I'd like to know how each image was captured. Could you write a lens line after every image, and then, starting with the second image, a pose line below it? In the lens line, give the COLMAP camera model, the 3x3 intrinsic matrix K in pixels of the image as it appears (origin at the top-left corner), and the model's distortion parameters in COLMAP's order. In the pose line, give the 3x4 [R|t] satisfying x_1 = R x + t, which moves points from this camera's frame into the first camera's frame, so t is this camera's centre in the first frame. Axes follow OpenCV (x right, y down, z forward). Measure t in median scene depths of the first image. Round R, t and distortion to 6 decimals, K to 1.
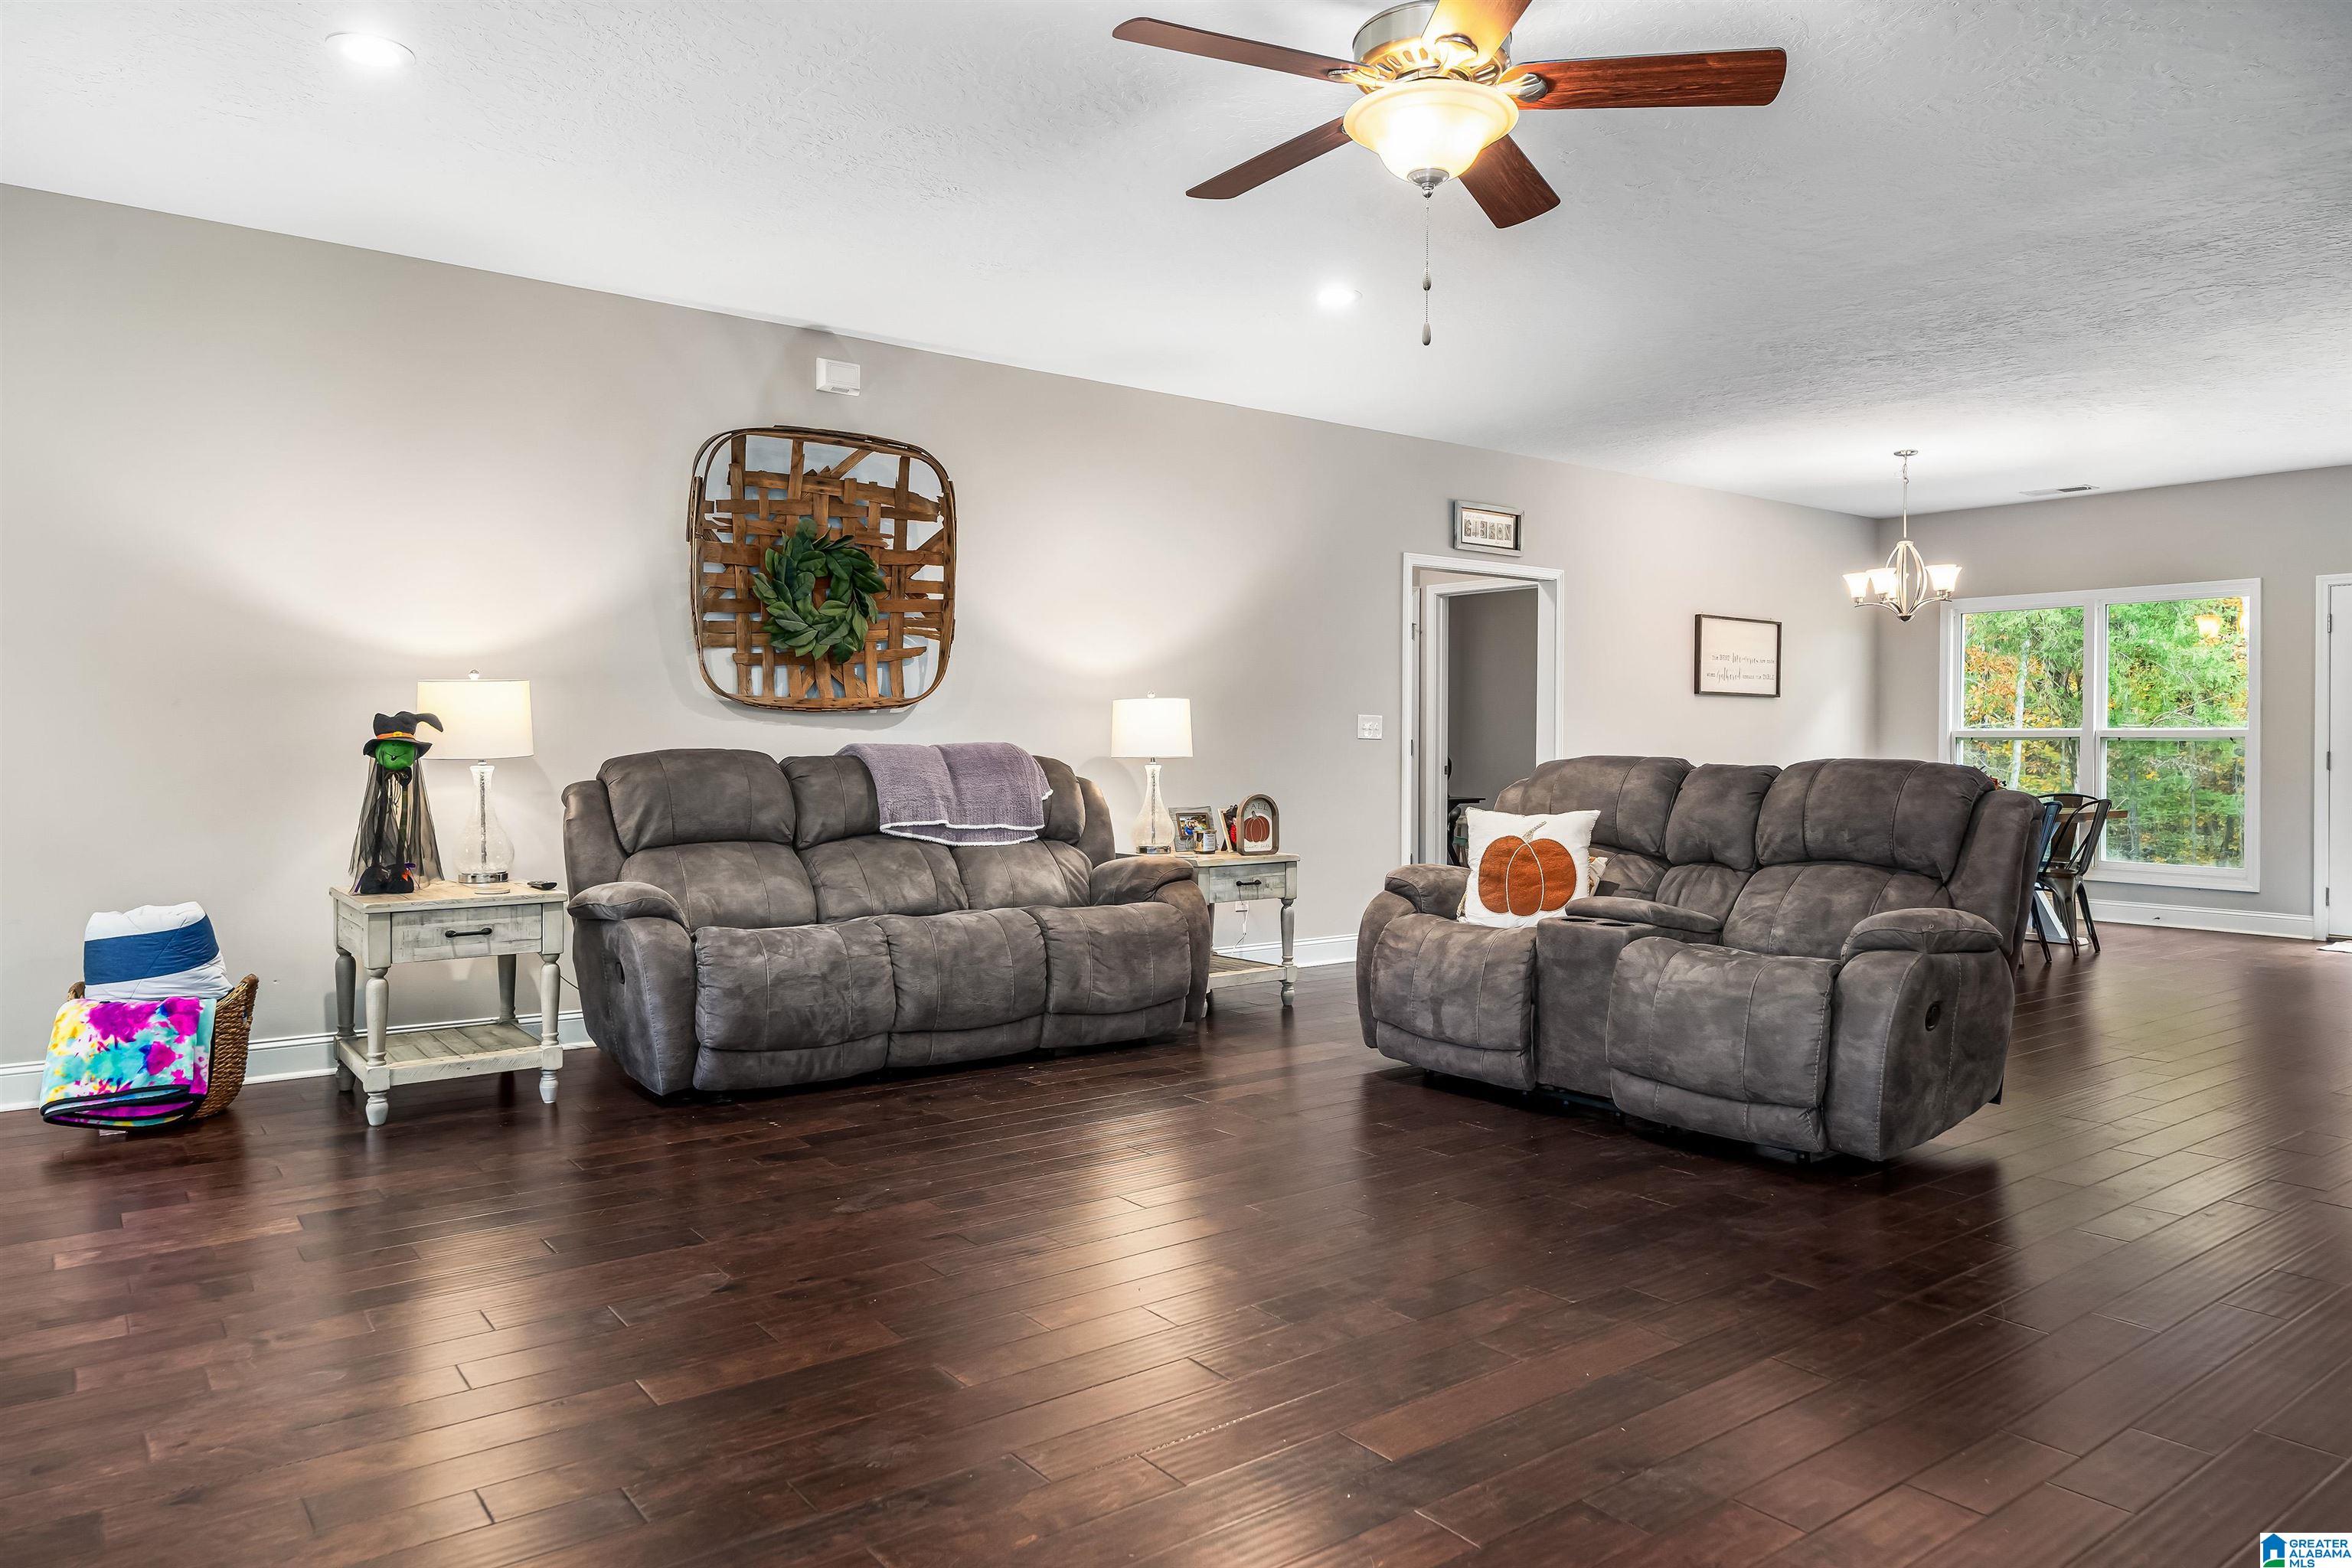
lens RADIAL K [[1523.1, 0, 1176.0], [0, 1523.1, 784.0], [0, 0, 1]] dist [0.001229, -0.000137]
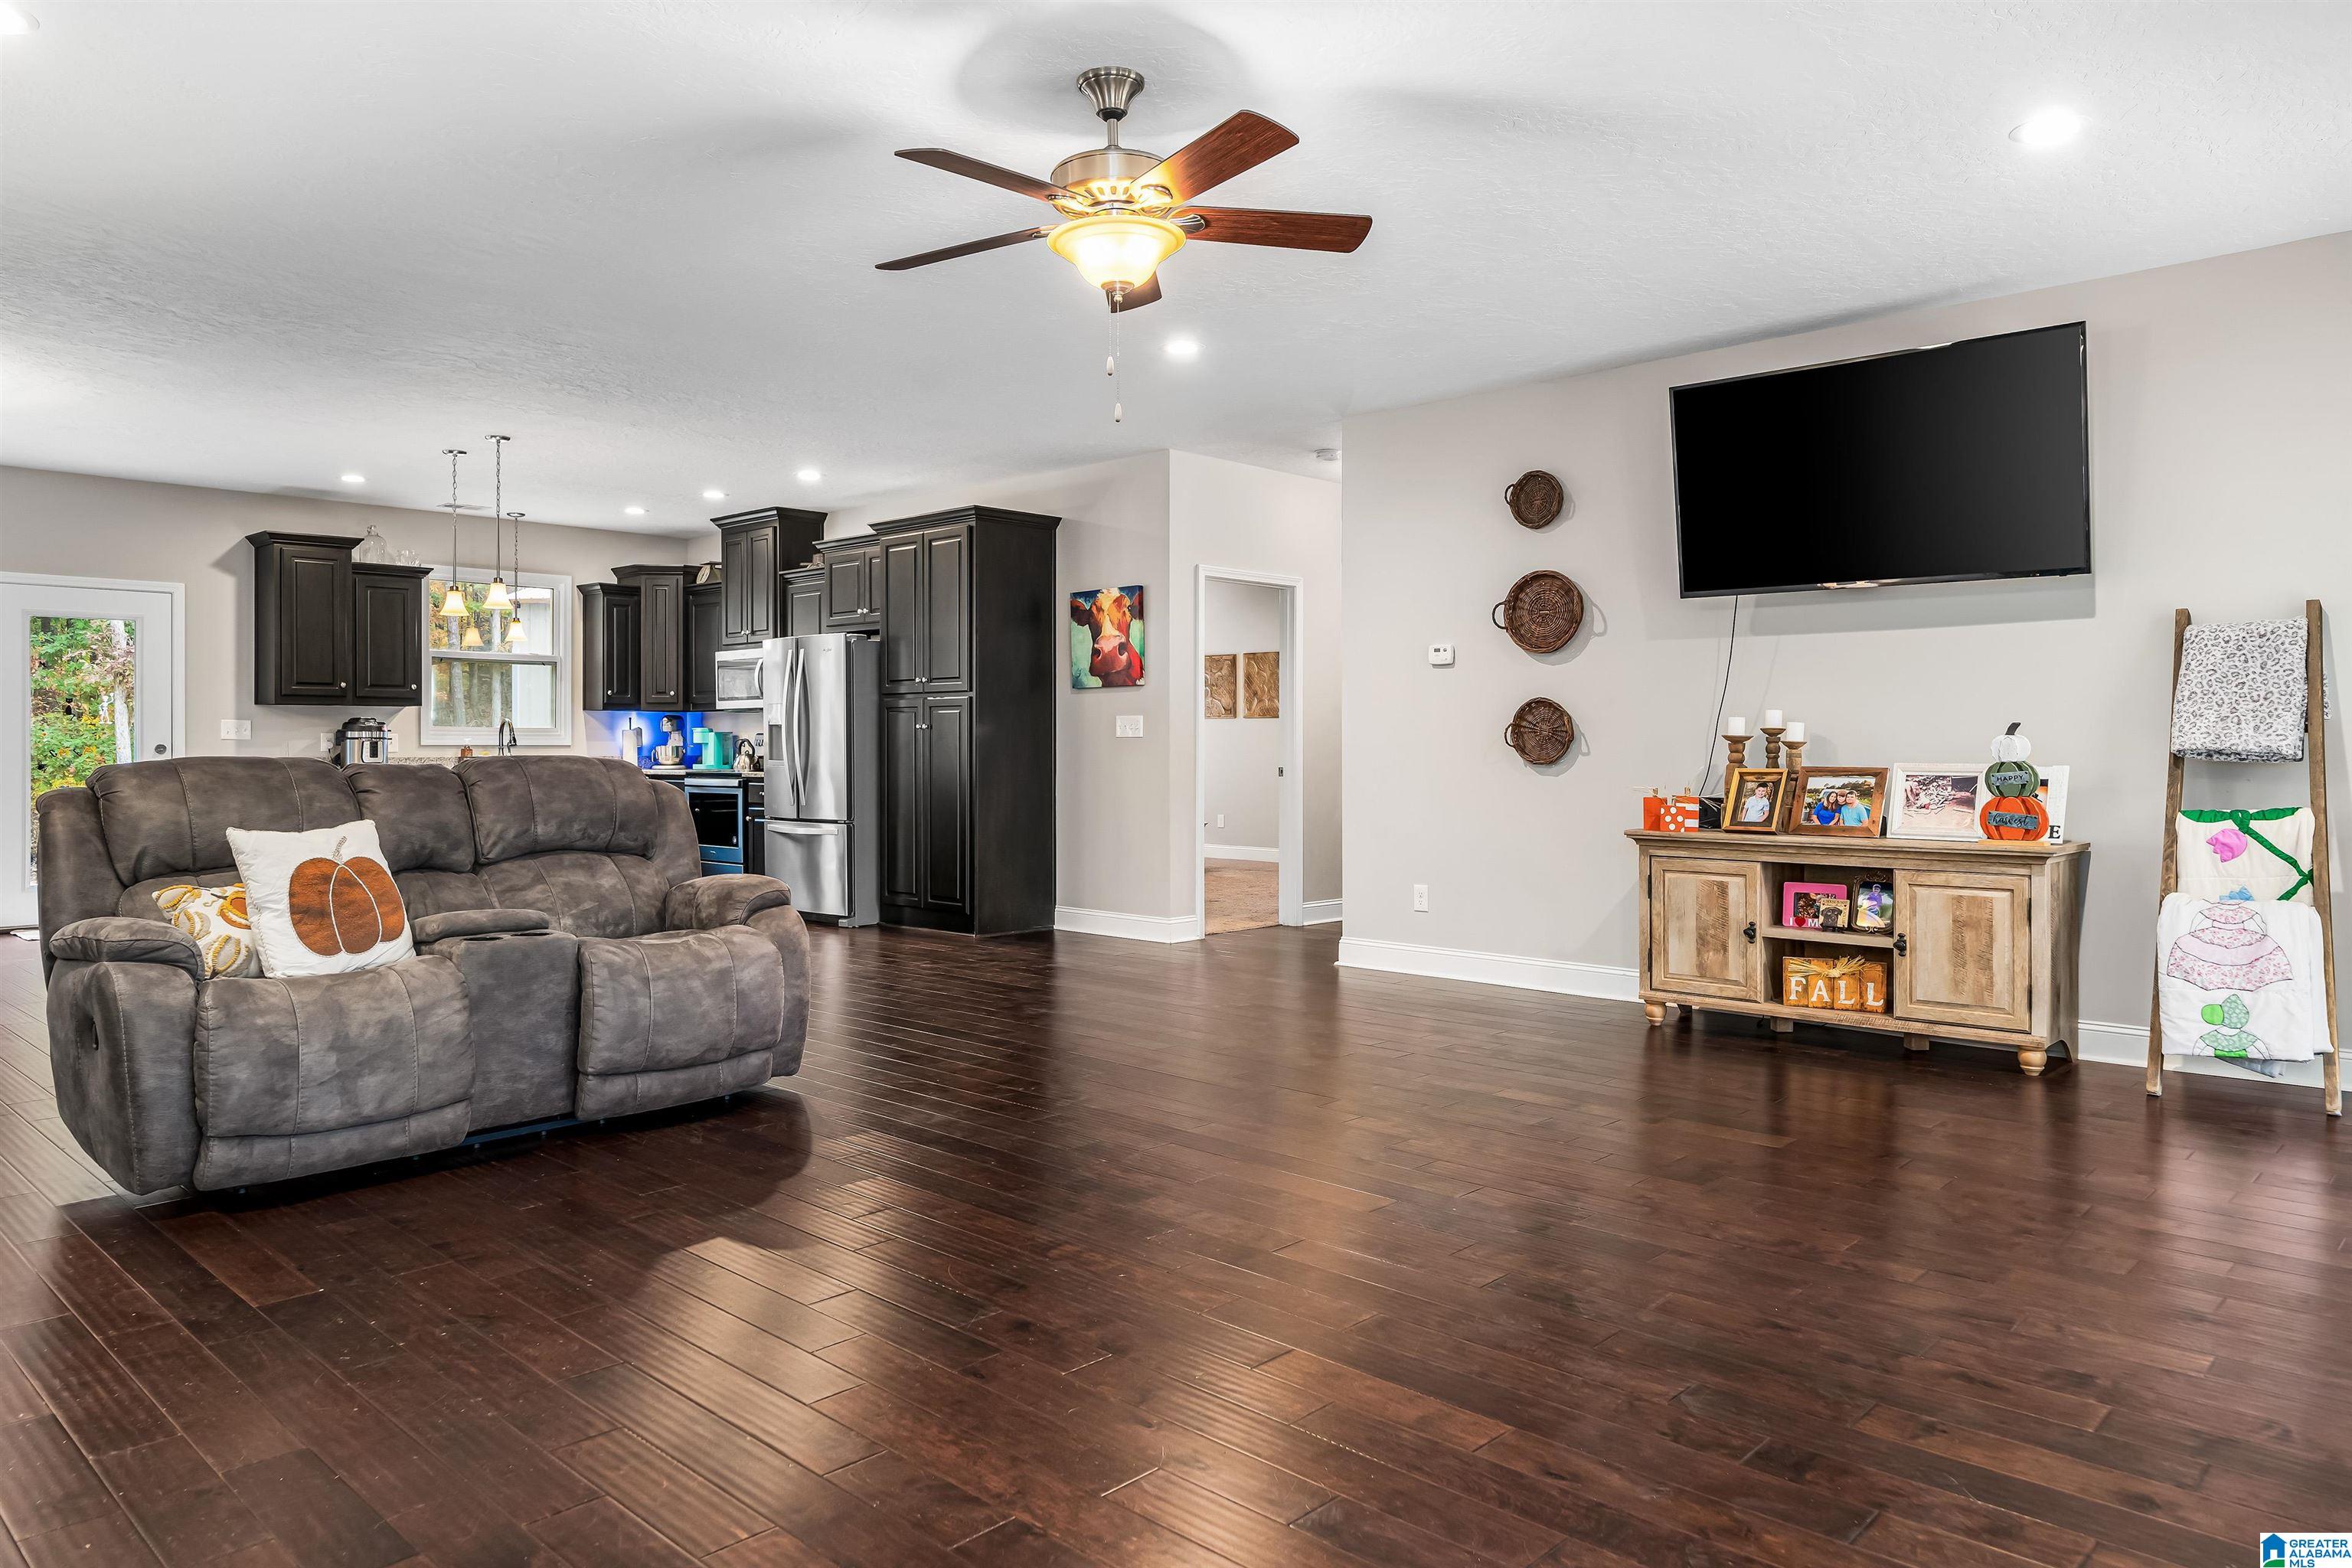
lens RADIAL K [[1491.1, 0, 1173.7], [0, 1491.1, 750.7], [0, 0, 1]] dist [0.027955, 0.000194]
pose [[-0.157078, -0.008342, 0.987551, -0.674099], [0.019802, 0.999737, 0.011595, -0.023983], [-0.987388, 0.021377, -0.156872, 0.728902]]
